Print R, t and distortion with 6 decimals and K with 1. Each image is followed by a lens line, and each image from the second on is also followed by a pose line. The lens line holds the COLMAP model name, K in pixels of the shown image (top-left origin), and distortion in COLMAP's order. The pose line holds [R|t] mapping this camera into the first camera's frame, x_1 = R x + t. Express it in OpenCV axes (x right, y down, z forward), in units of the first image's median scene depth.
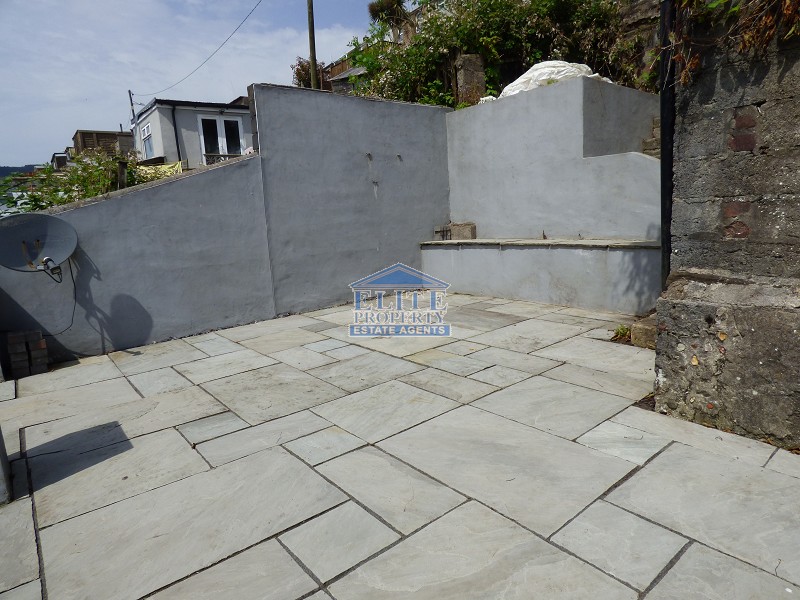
lens RADIAL K [[486.7, 0, 399.5], [0, 486.7, 299.1], [0, 0, 1]] dist [-0.004647, 0.000743]
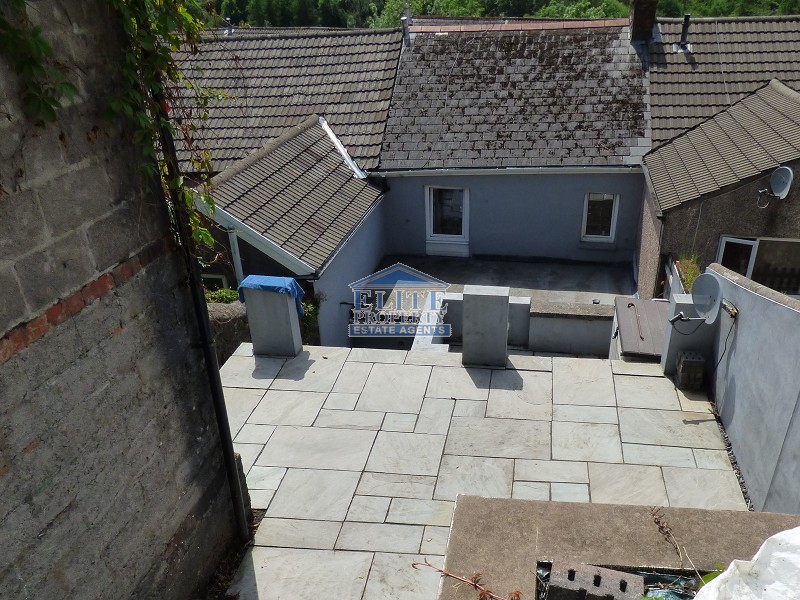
lens RADIAL K [[486.7, 0, 399.4], [0, 486.7, 298.1], [0, 0, 1]] dist [-0.004647, 0.000743]
pose [[-0.692697, 0.349625, -0.630820, 0.720514], [-0.053828, 0.847144, 0.528629, -0.929430], [0.719218, 0.400135, -0.567994, 1.472117]]
